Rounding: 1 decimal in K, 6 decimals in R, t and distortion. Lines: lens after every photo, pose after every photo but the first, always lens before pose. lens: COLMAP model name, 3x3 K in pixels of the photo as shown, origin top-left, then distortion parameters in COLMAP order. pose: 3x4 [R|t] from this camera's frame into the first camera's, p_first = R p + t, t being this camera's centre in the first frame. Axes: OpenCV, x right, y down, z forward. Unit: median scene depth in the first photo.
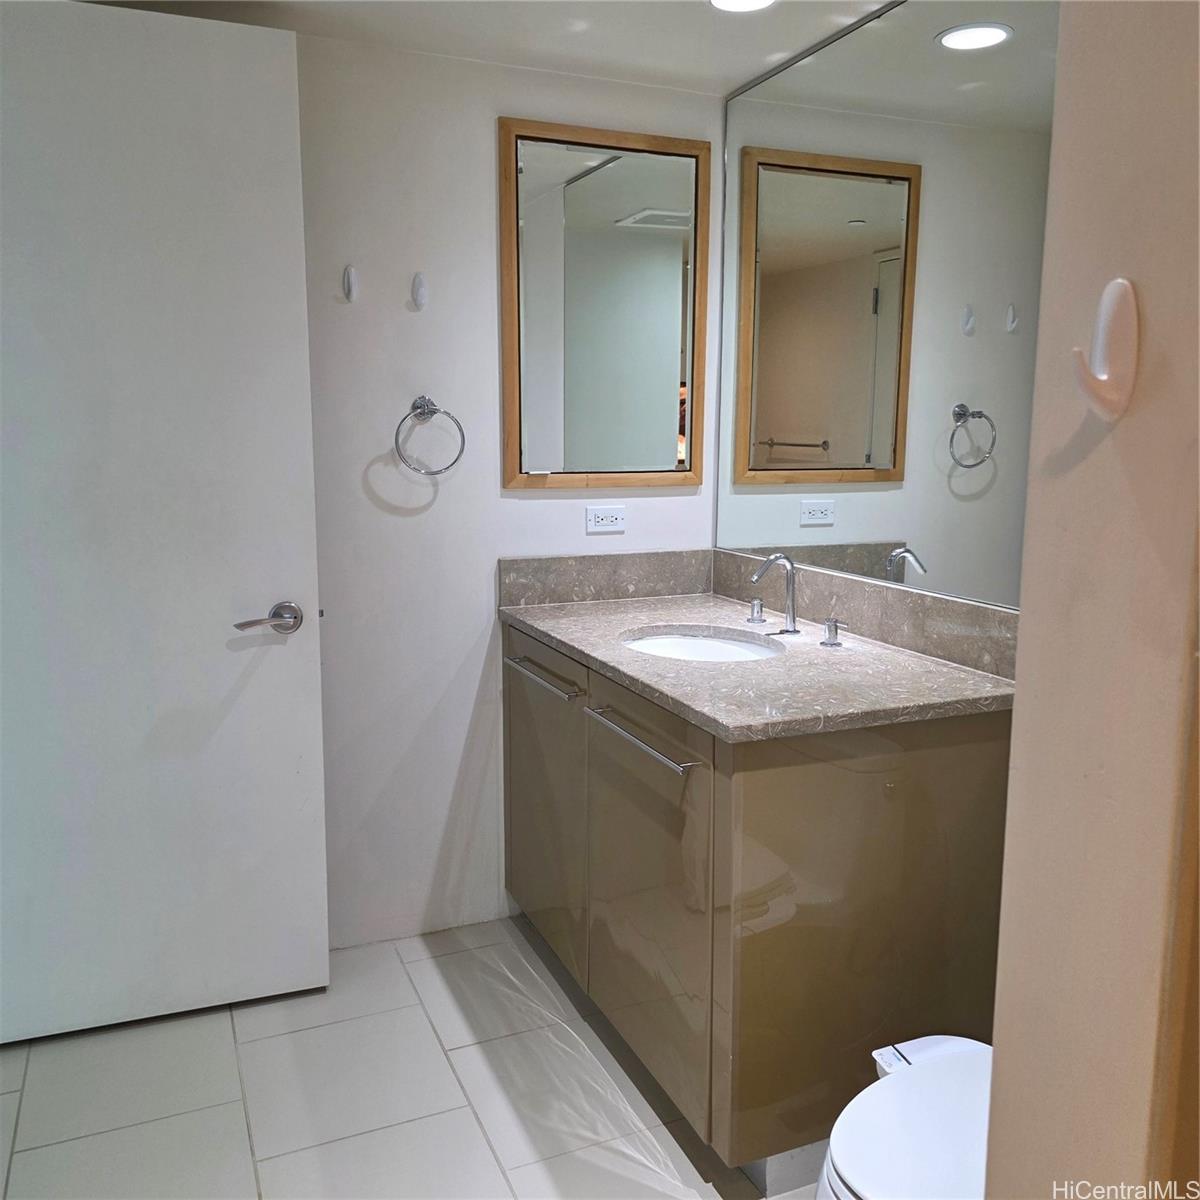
lens RADIAL K [[1070.6, 0, 599.8], [0, 1070.6, 584.6], [0, 0, 1]] dist [-0.010475, -0.017170]
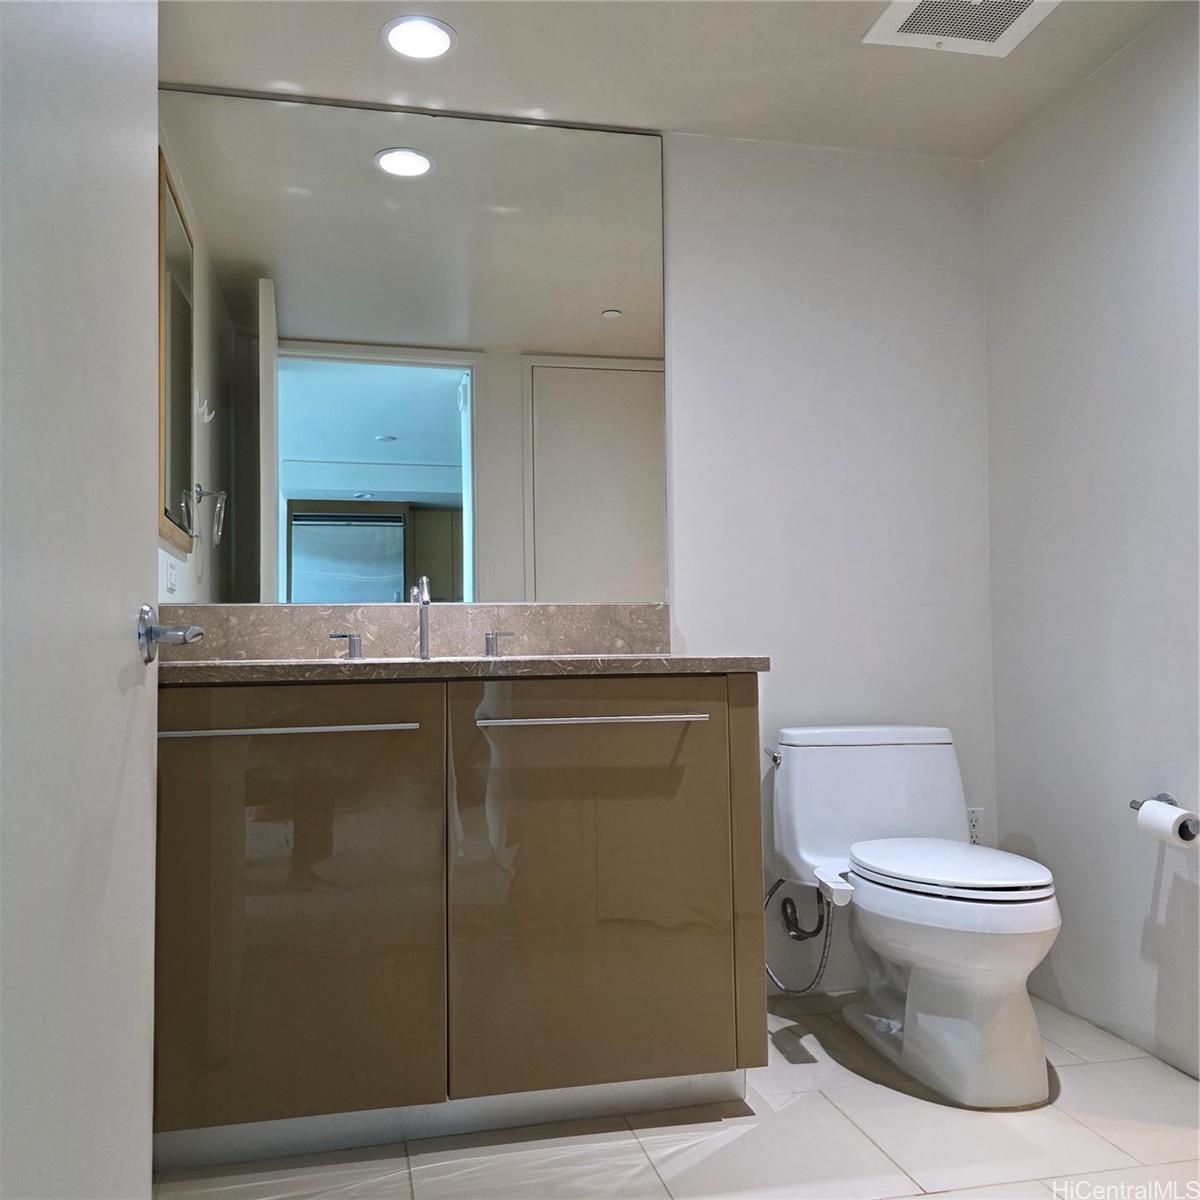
lens RADIAL K [[1060.4, 0, 600.0], [0, 1060.4, 600.0], [0, 0, 1]] dist [0.038388, -0.003920]
pose [[0.176617, 0.039822, 0.983474, -0.860881], [0.157371, 0.985185, -0.068153, 0.094902], [-0.971618, 0.166808, 0.167734, 0.748591]]
